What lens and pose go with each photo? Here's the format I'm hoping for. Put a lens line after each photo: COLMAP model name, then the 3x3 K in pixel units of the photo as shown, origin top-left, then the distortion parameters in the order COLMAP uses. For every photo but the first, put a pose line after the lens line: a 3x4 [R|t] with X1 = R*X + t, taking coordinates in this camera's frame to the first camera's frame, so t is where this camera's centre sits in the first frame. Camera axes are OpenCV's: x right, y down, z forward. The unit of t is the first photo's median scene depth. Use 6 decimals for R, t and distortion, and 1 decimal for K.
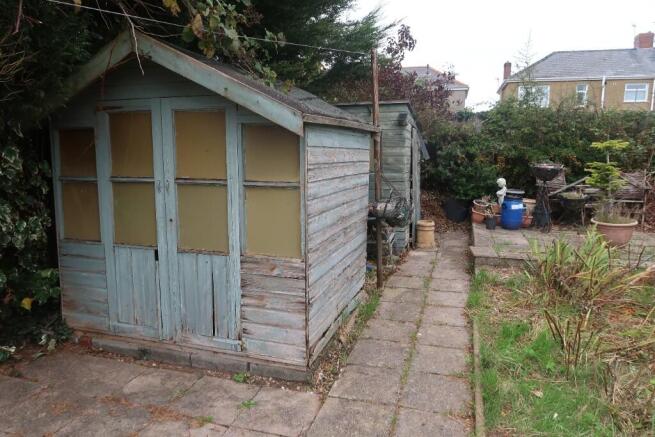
lens RADIAL K [[448.3, 0, 327.5], [0, 448.3, 218.5], [0, 0, 1]] dist [-0.014094, -0.000069]
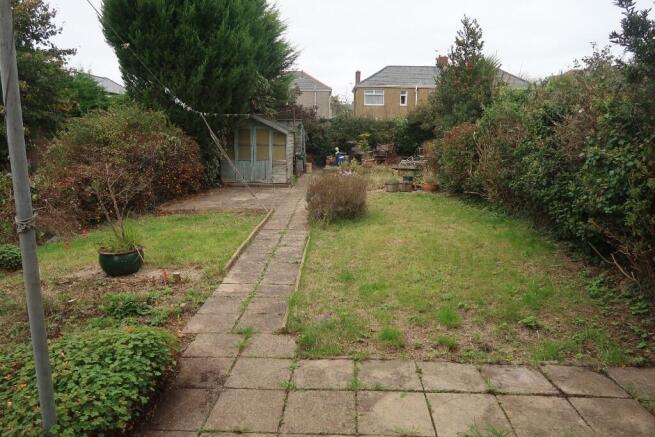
lens RADIAL K [[448.3, 0, 327.5], [0, 448.3, 218.5], [0, 0, 1]] dist [-0.014094, -0.000069]
pose [[0.962958, -0.046864, 0.265550, -0.367450], [0.036383, 0.998358, 0.044255, 0.204772], [-0.267187, -0.032954, 0.963081, -1.493486]]
